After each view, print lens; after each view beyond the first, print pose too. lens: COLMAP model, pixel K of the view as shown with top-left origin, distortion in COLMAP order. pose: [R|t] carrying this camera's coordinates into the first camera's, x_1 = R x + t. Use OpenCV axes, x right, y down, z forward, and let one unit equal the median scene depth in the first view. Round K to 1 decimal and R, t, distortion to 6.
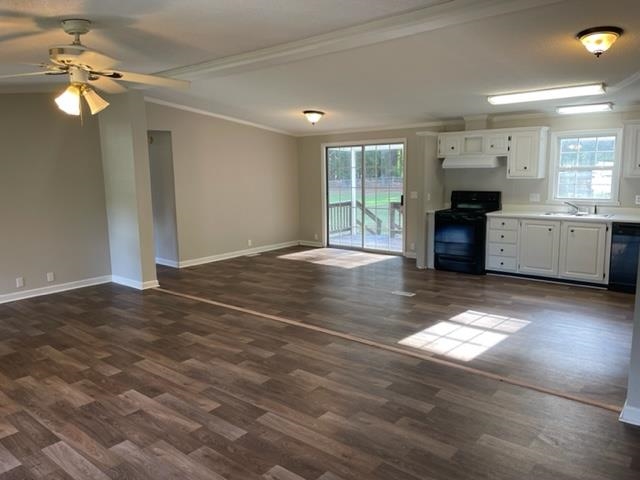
lens RADIAL K [[478.6, 0, 320.0], [0, 478.6, 240.0], [0, 0, 1]] dist [0.090568, -0.110128]
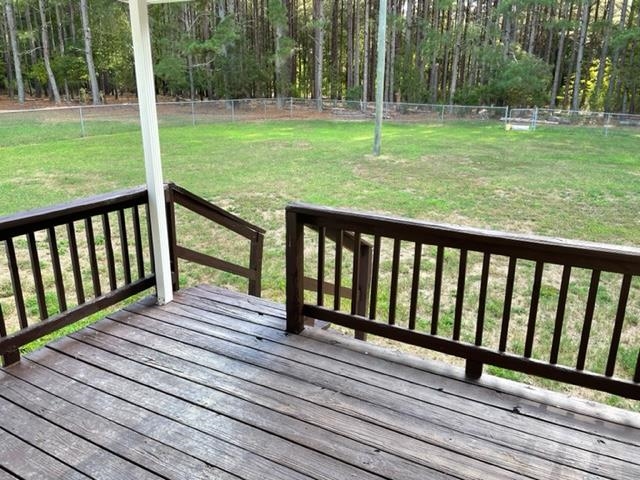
lens RADIAL K [[478.6, 0, 320.0], [0, 478.6, 240.0], [0, 0, 1]] dist [0.090568, -0.110128]
pose [[0.978501, -0.037204, 0.202861, 0.110880], [0.004656, 0.987330, 0.158614, -0.100241], [-0.206191, -0.154259, 0.966276, 0.743686]]
